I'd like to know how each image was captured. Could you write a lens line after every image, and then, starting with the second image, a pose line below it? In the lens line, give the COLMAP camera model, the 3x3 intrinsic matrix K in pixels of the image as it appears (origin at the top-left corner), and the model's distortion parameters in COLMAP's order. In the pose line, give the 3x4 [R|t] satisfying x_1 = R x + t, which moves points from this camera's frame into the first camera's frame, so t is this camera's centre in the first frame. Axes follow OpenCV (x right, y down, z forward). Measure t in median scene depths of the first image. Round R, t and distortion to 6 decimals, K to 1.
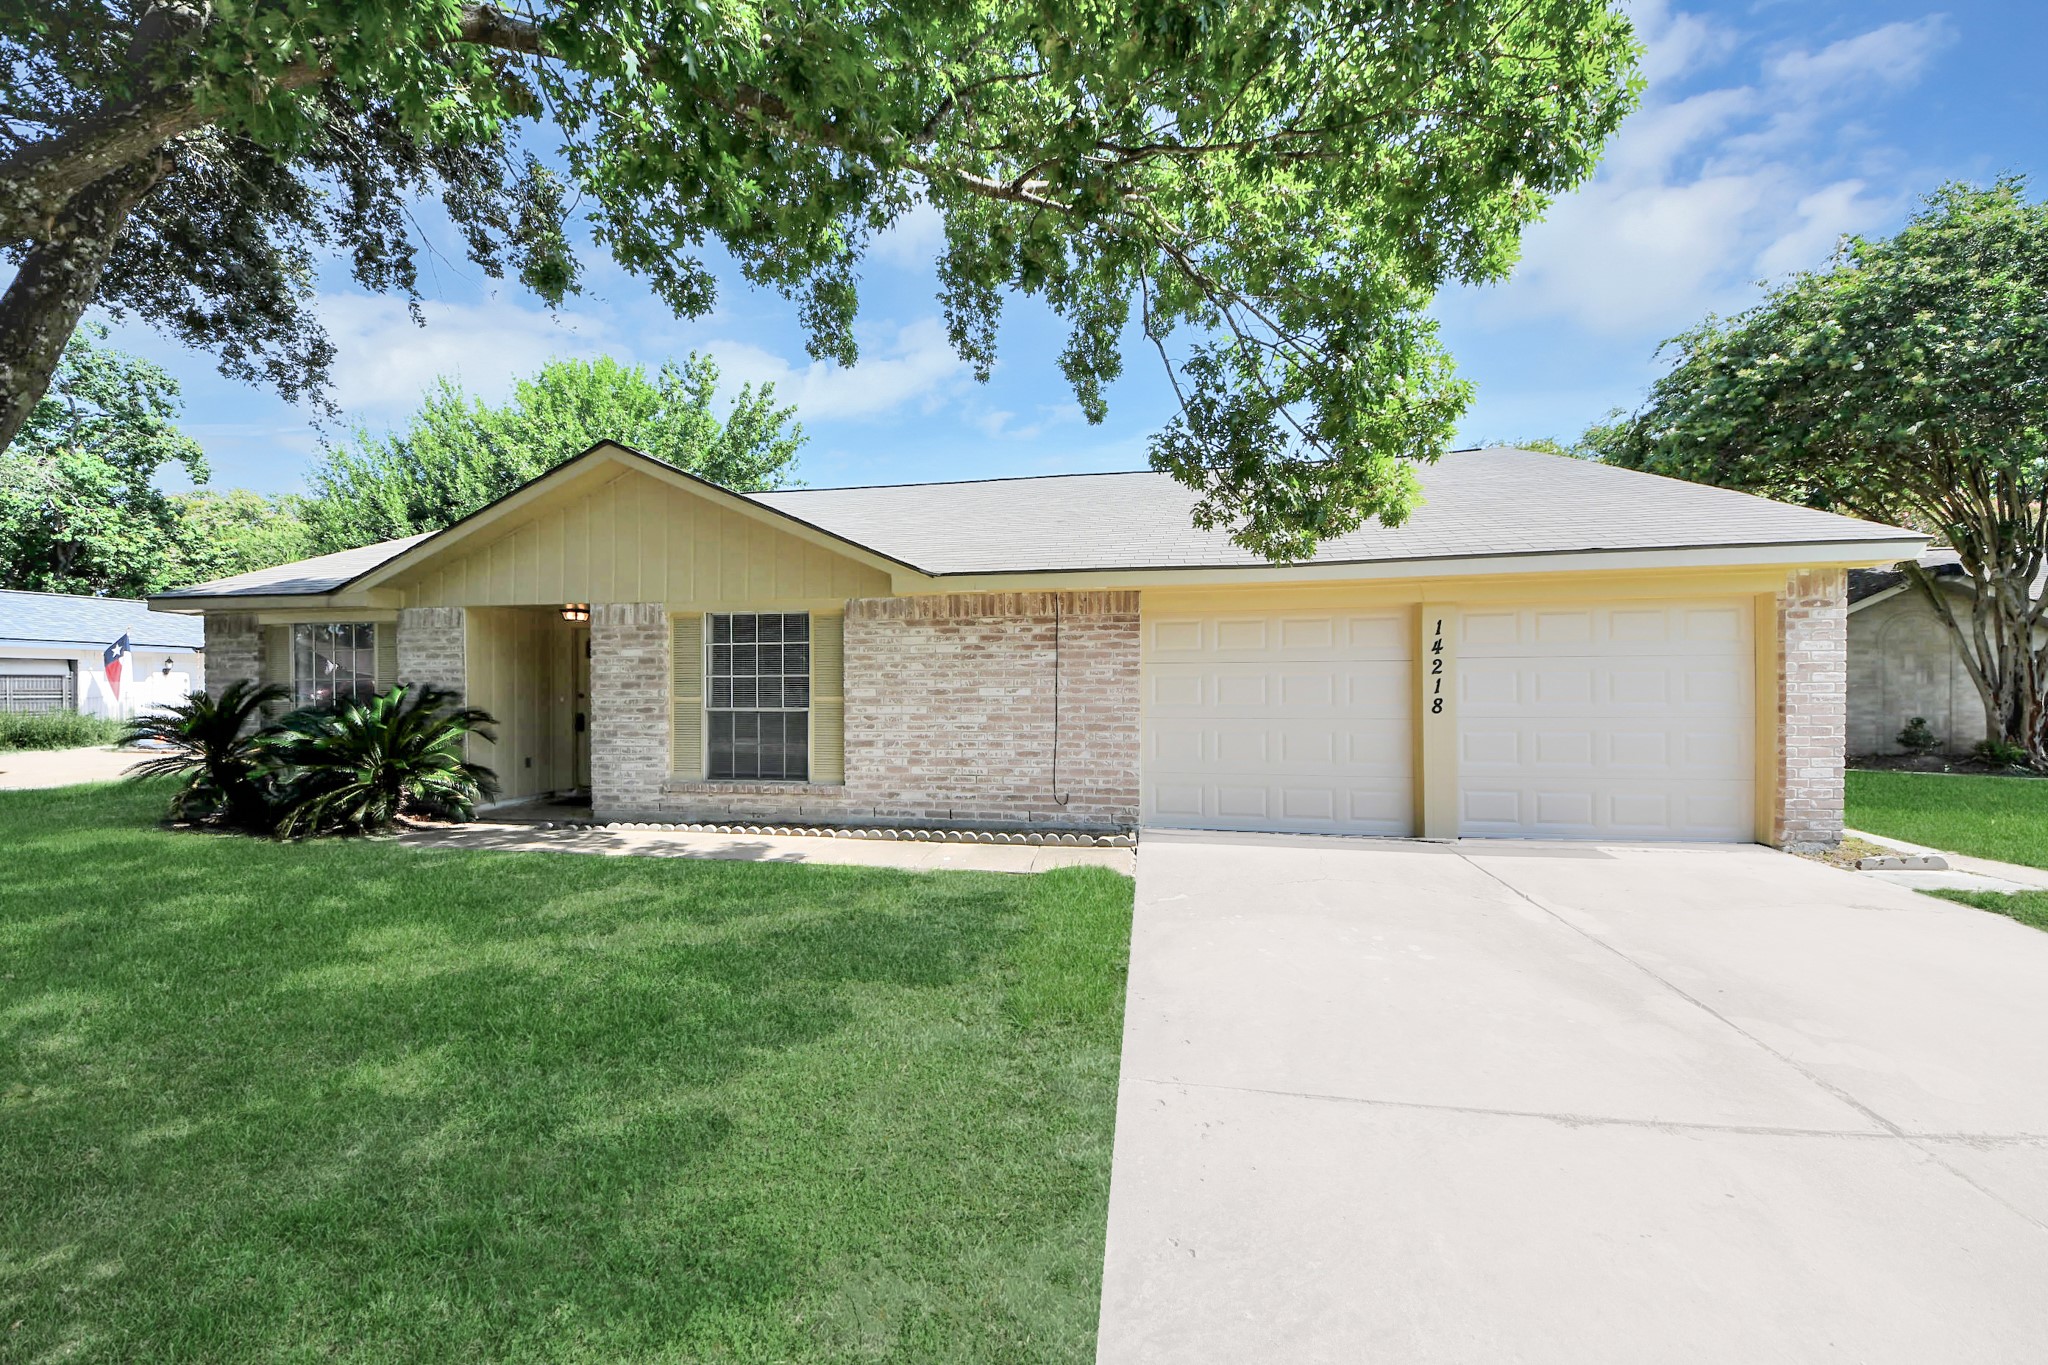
lens RADIAL K [[749.6, 0, 1033.7], [0, 749.6, 691.3], [0, 0, 1]] dist [0.020150, -0.008266]
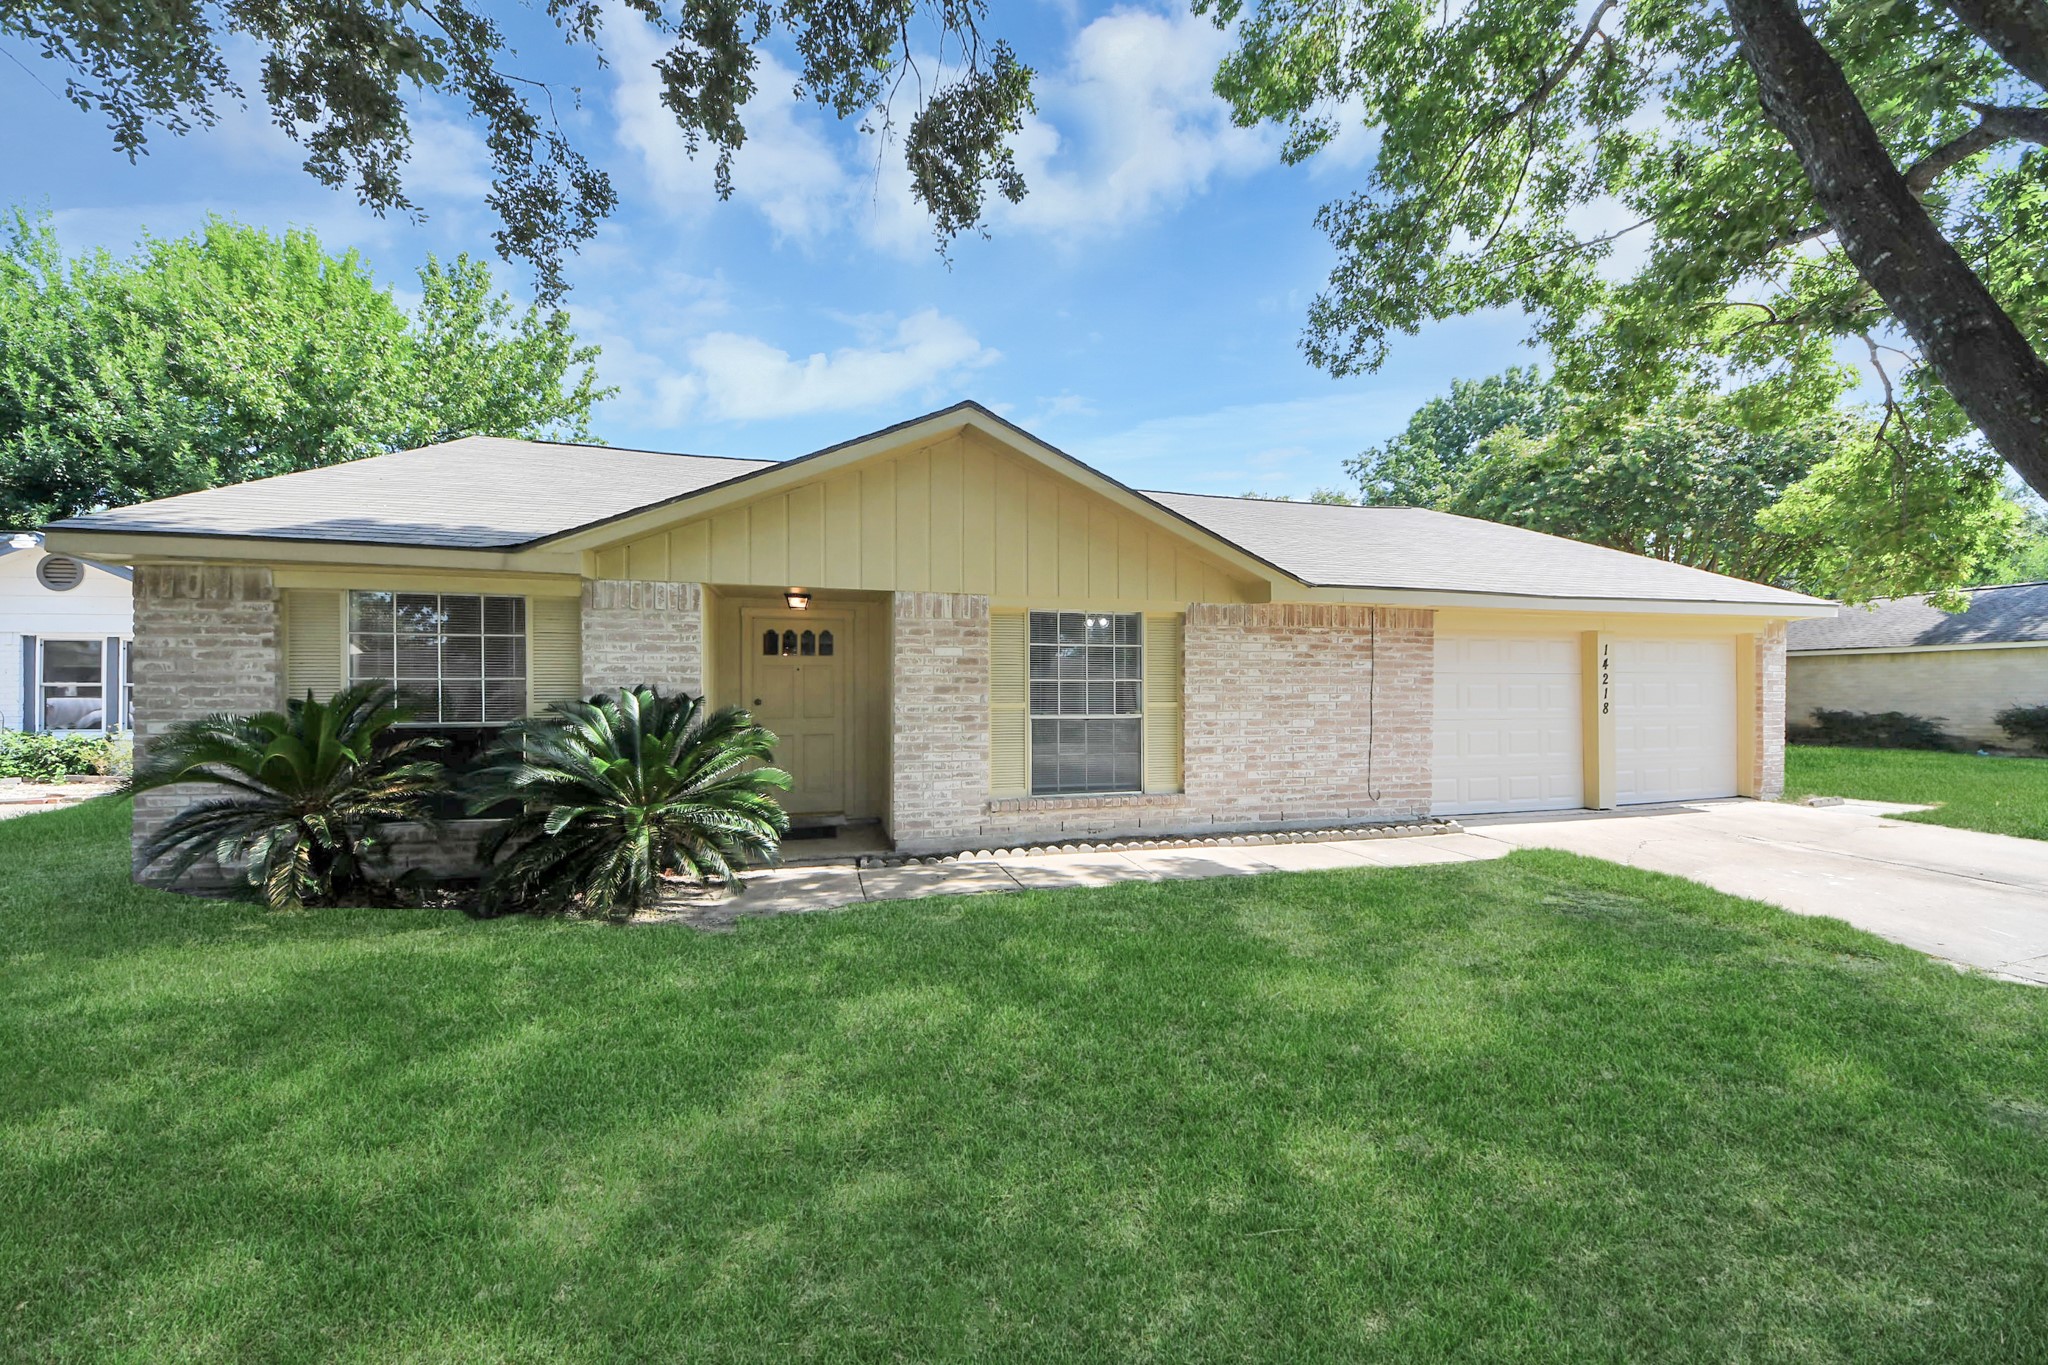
lens RADIAL K [[749.6, 0, 983.7], [0, 749.6, 698.0], [0, 0, 1]] dist [0.020150, -0.008266]
pose [[0.903659, -0.000295, 0.428252, -0.911029], [-0.001958, 0.999986, 0.004820, -0.003102], [-0.428248, -0.005194, 0.903646, 0.233539]]
